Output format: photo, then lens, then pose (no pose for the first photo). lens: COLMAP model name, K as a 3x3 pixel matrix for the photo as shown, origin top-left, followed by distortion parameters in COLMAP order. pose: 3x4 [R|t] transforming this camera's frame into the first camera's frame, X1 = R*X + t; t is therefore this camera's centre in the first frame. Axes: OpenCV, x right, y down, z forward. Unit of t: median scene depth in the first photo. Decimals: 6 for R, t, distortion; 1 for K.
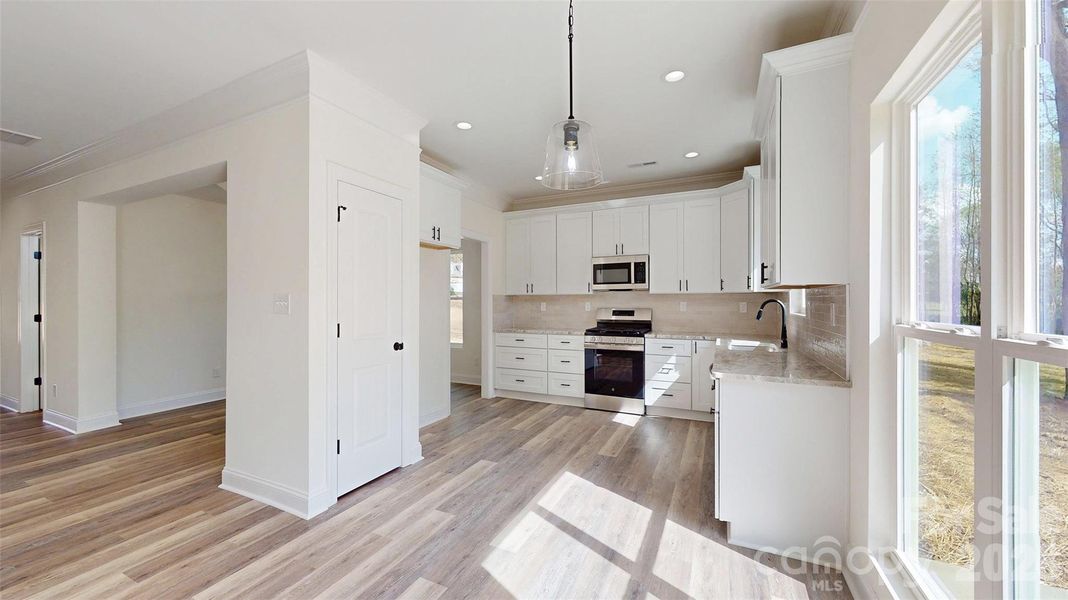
lens RADIAL K [[394.4, 0, 537.4], [0, 394.4, 299.7], [0, 0, 1]] dist [0.001193, -0.000218]
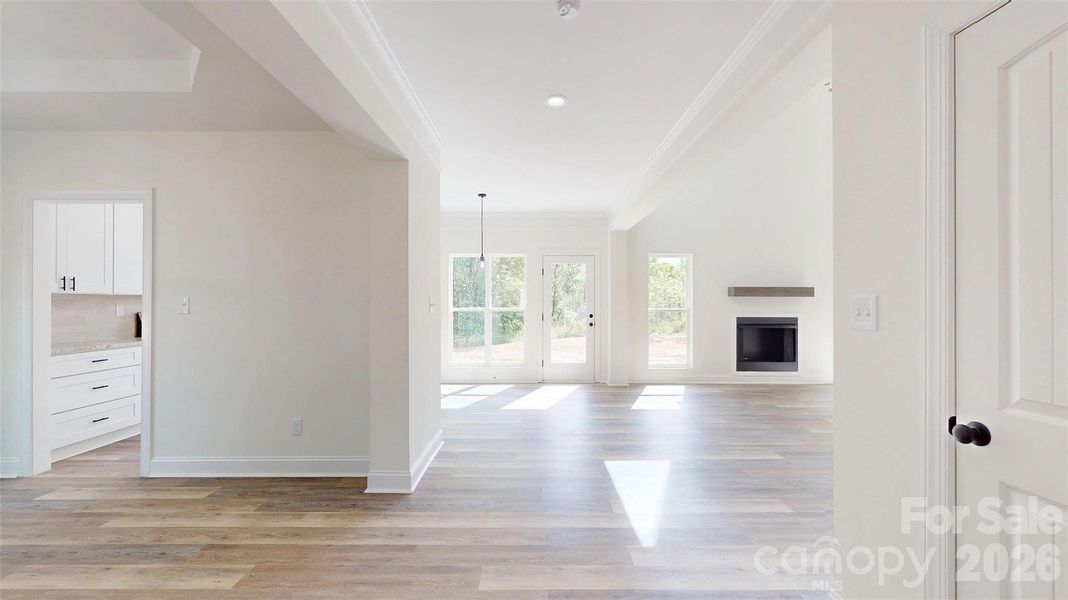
lens RADIAL K [[394.4, 0, 533.6], [0, 394.4, 301.4], [0, 0, 1]] dist [0.001193, -0.000218]
pose [[-0.434720, 0.004161, 0.900556, -2.270702], [-0.002690, 0.999979, -0.005919, 0.004814], [-0.900562, -0.004996, -0.434699, 1.442265]]
